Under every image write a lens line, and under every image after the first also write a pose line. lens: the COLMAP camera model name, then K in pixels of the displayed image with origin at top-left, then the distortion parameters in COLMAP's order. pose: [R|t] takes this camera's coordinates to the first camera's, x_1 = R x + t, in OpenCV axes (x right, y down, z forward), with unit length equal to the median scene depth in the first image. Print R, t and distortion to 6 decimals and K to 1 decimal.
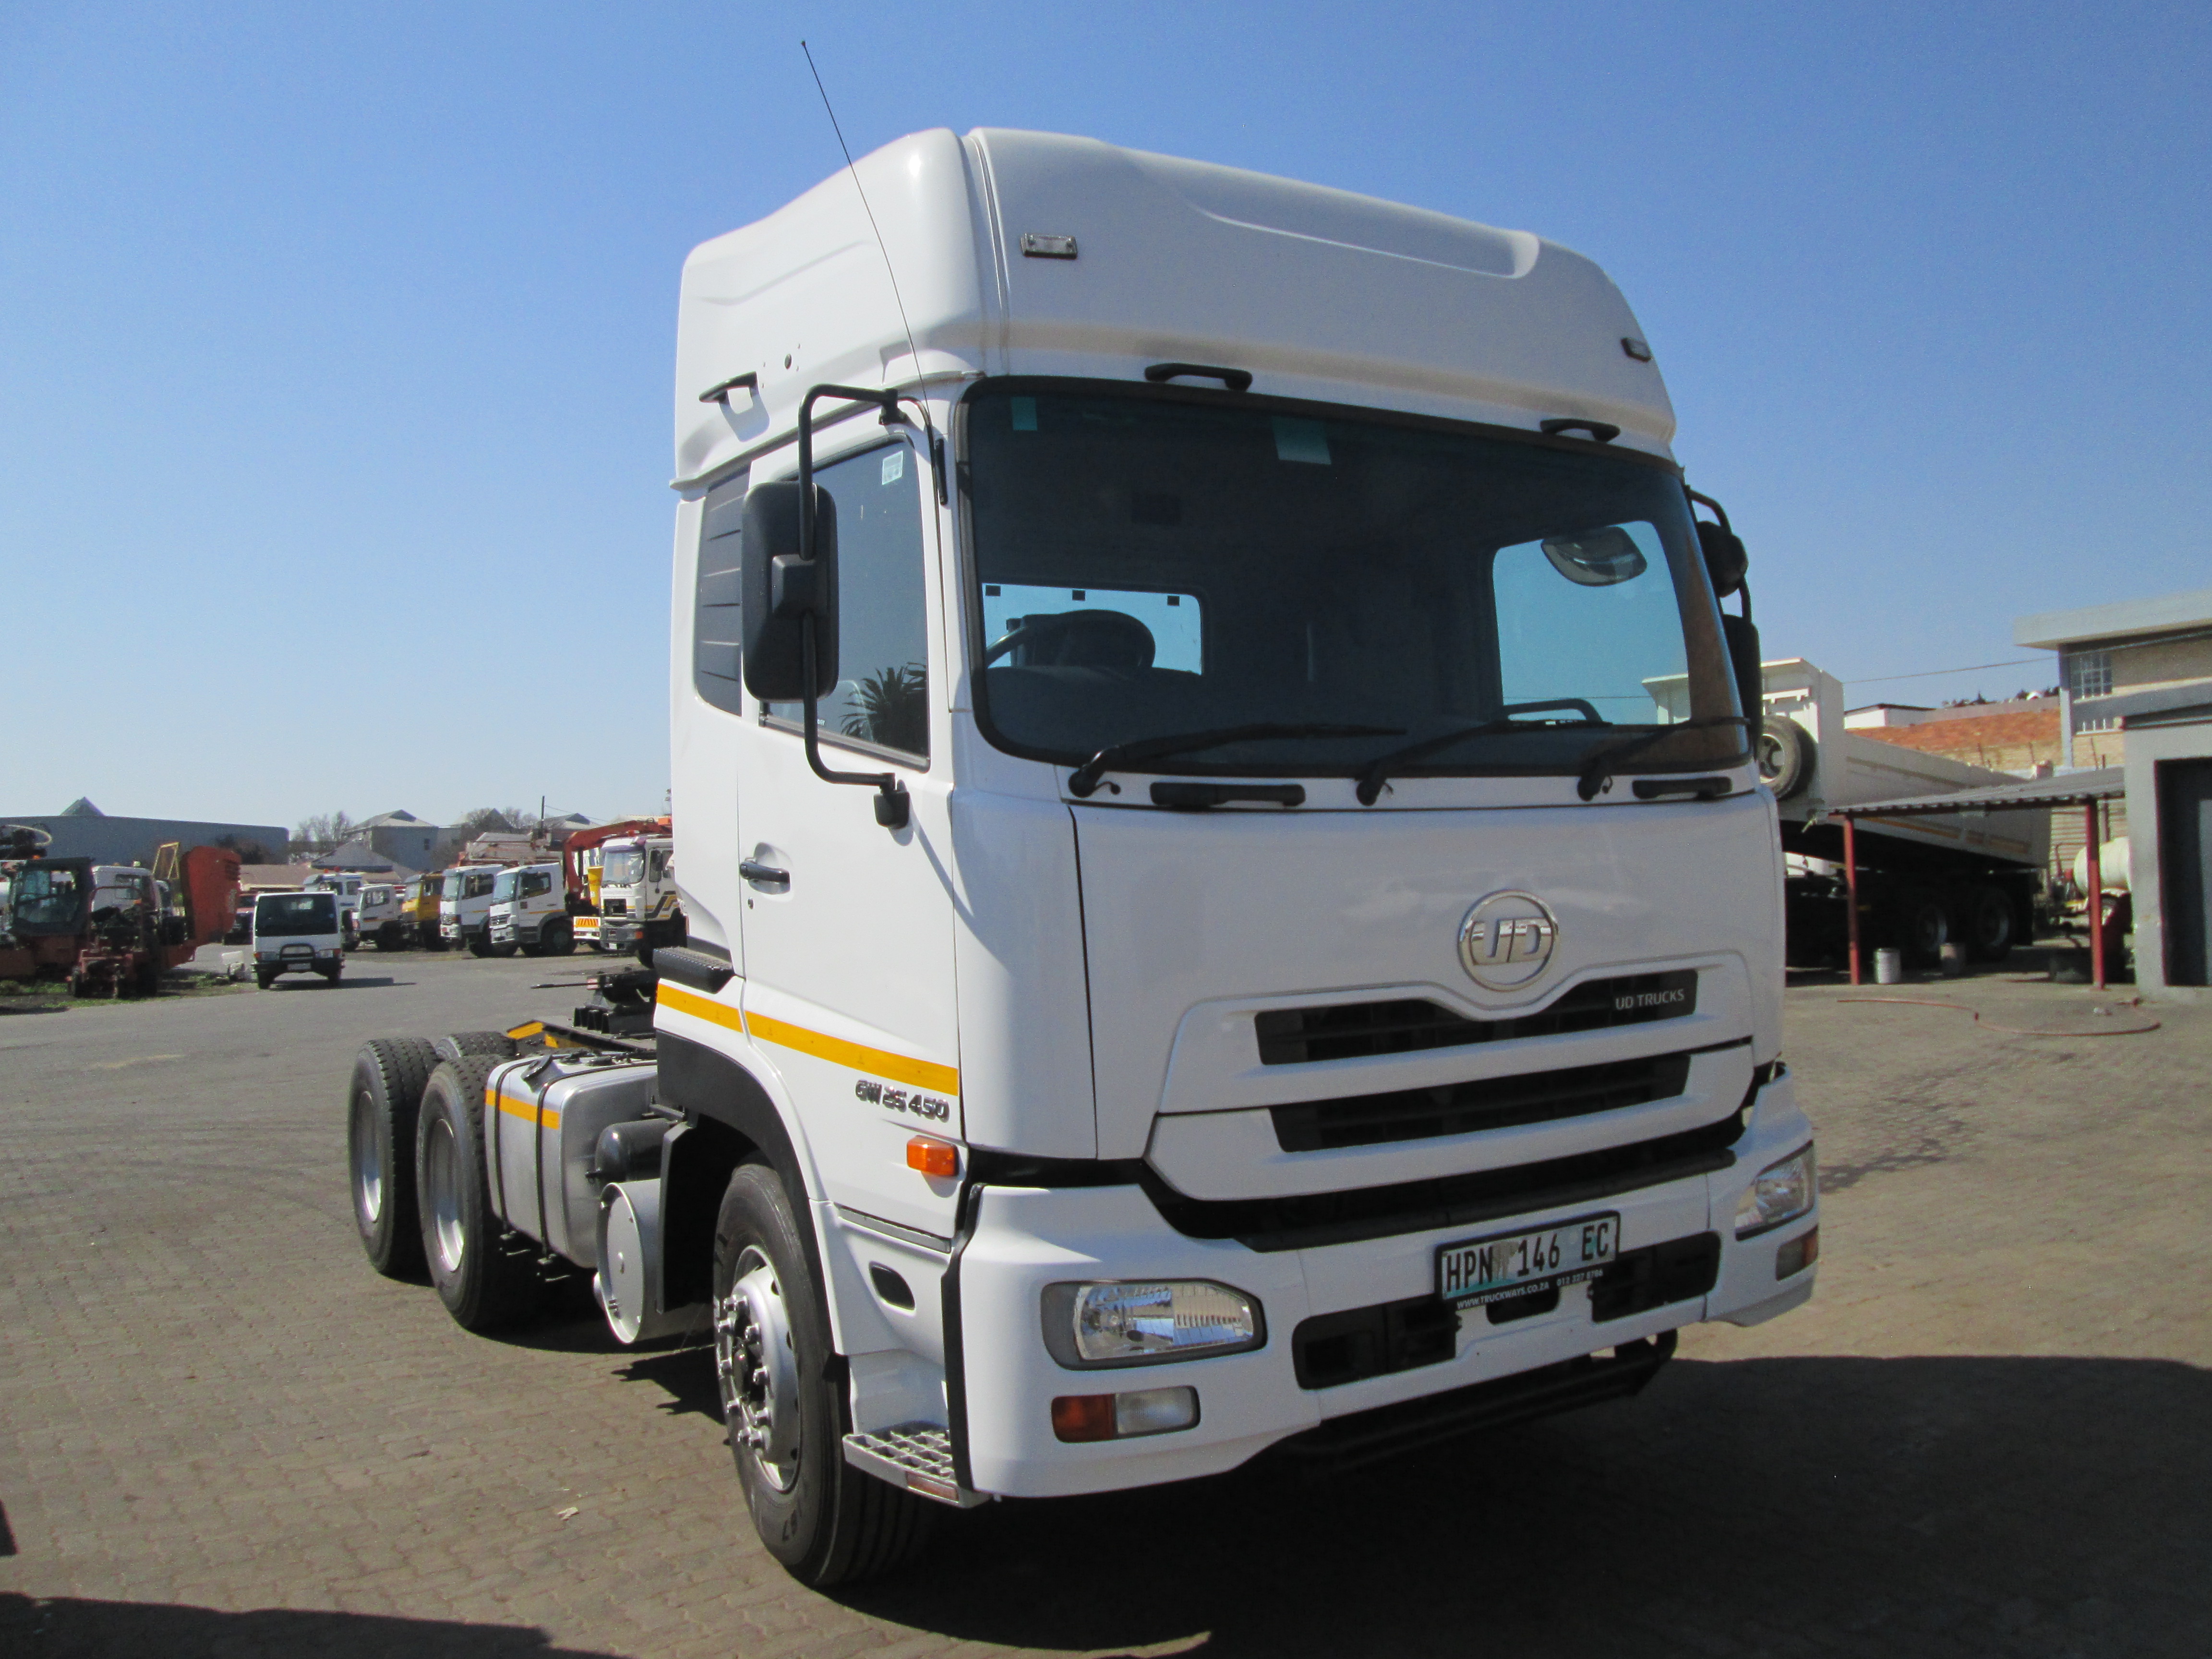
lens RADIAL K [[1762.6, 0, 1106.0], [0, 1762.6, 829.5], [0, 0, 1]] dist [-0.056357, 0.006088]
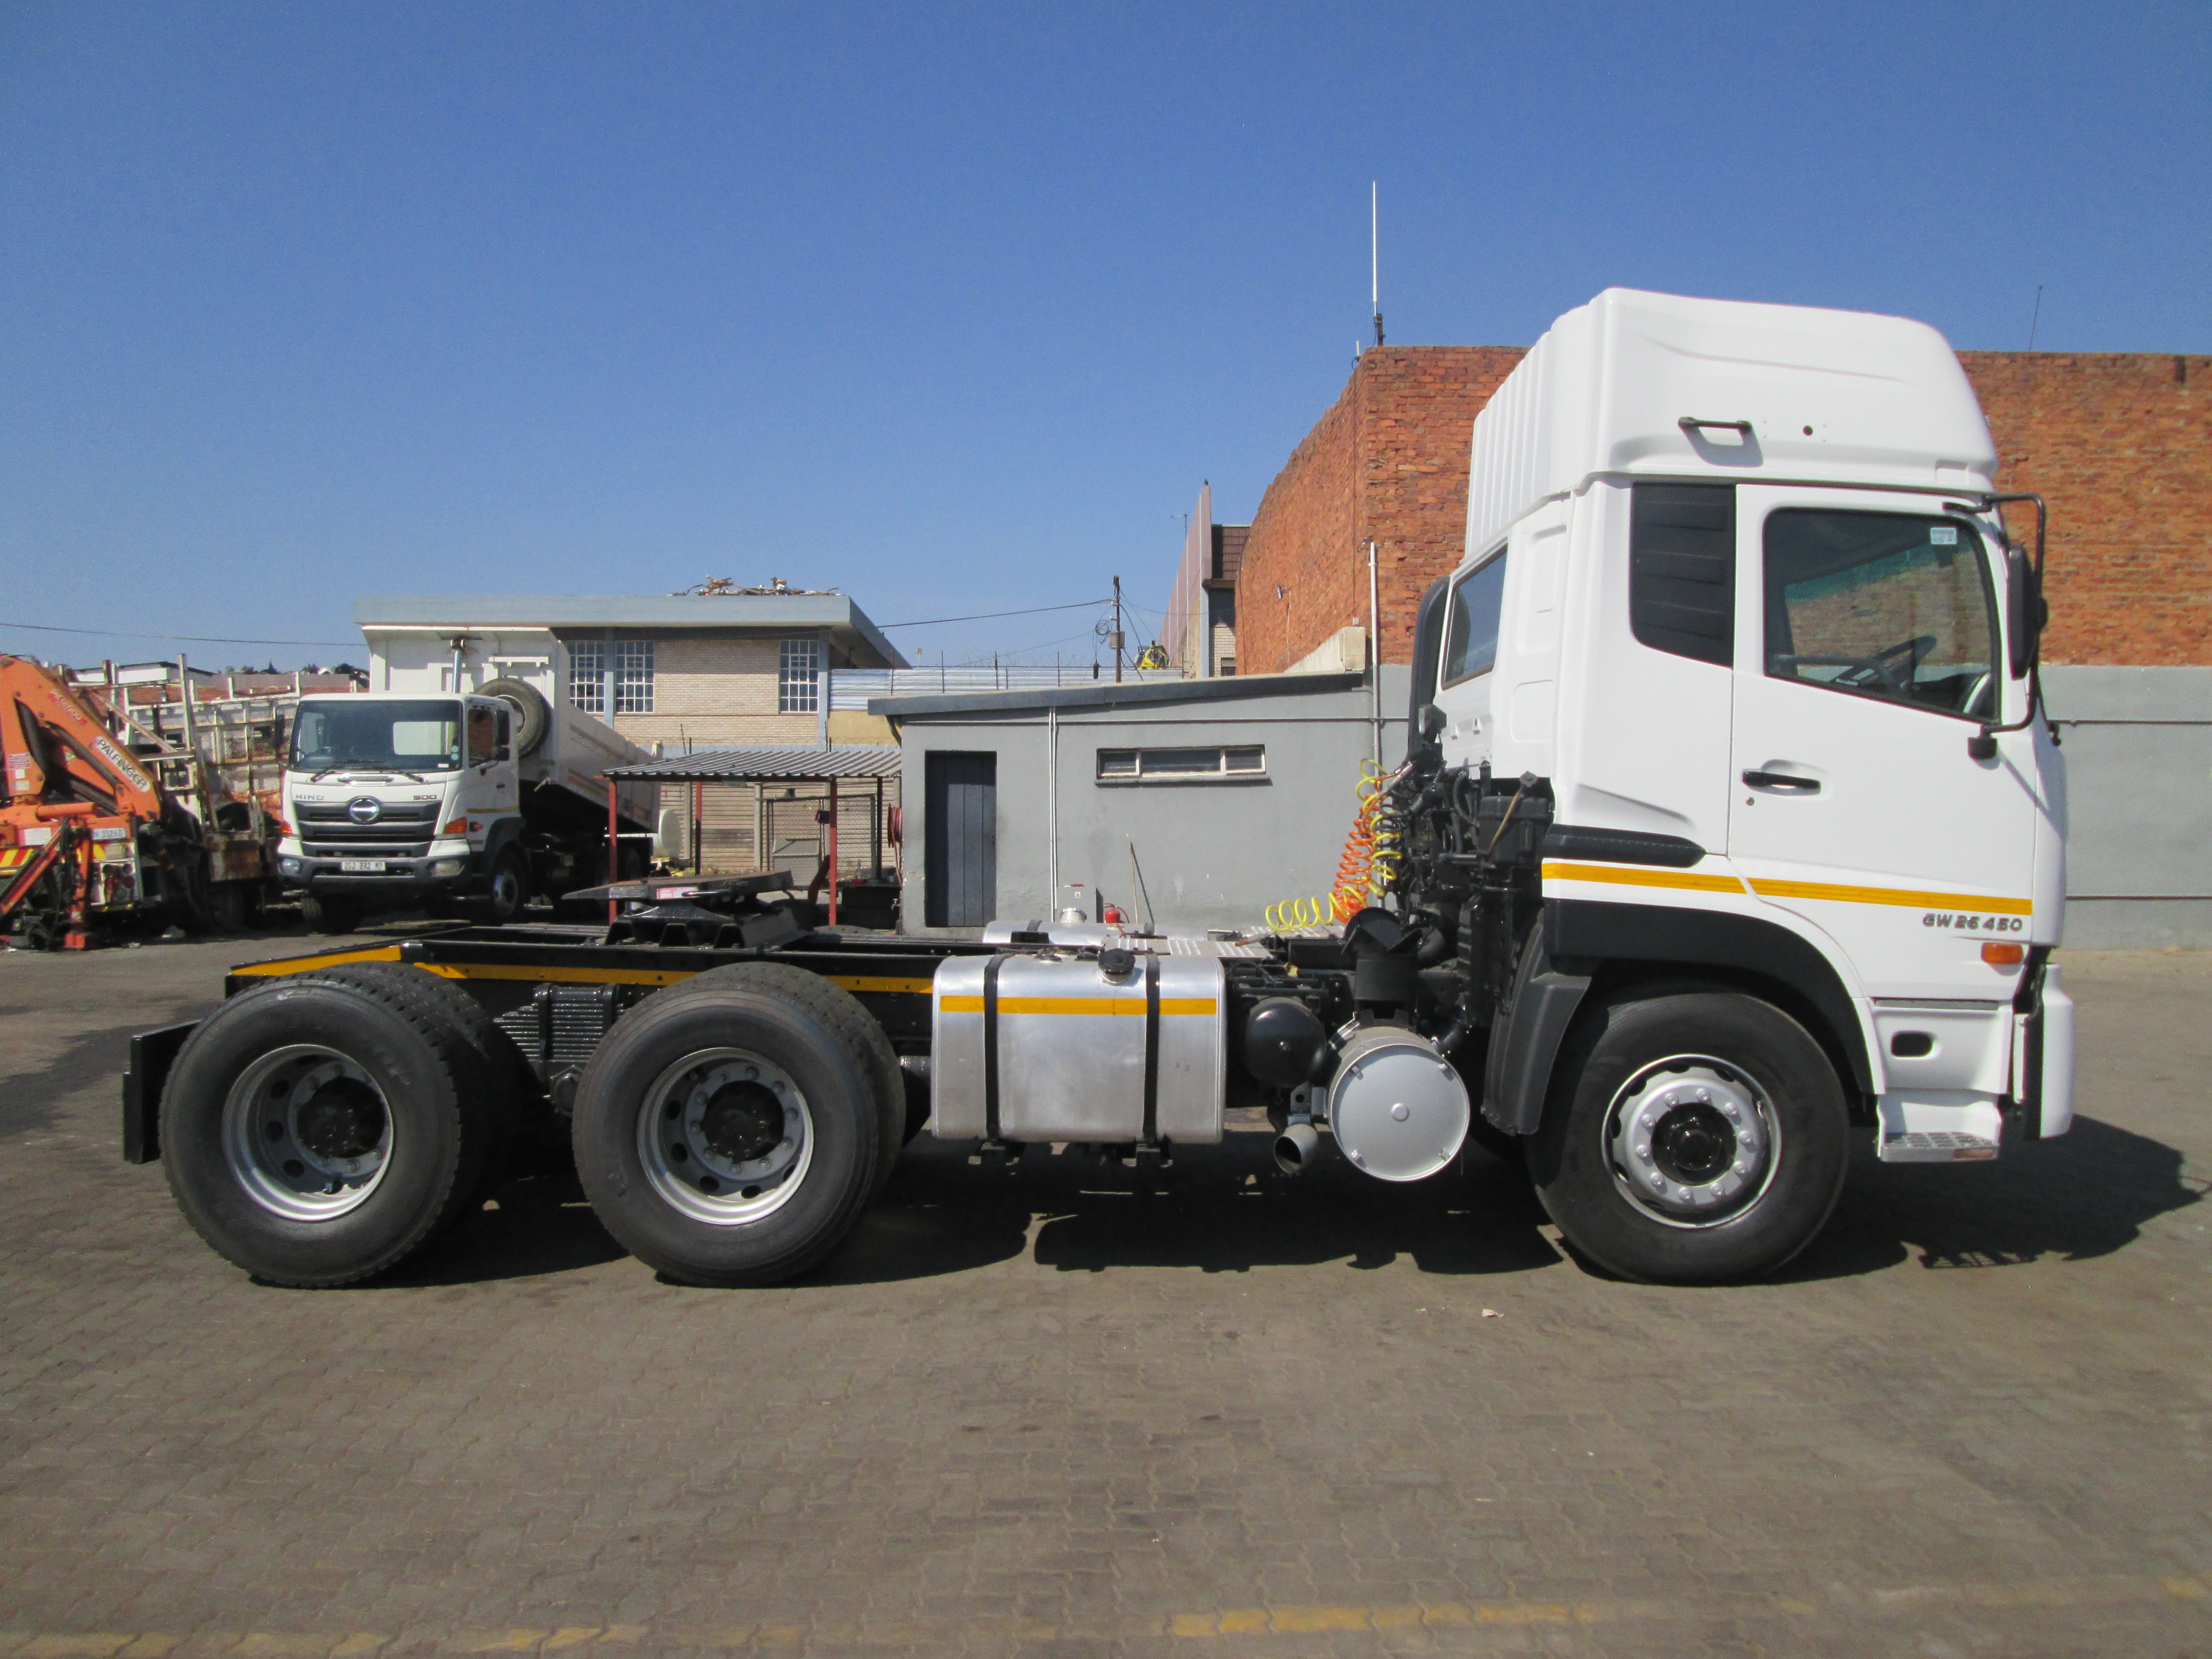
lens RADIAL K [[1803.9, 0, 1106.0], [0, 1803.9, 829.5], [0, 0, 1]] dist [-0.051301, 0.021186]
pose [[0.546430, 0.034556, 0.836792, -1.867404], [-0.047052, 0.998837, -0.010522, 0.115792], [-0.836182, -0.033623, 0.547420, 0.716979]]
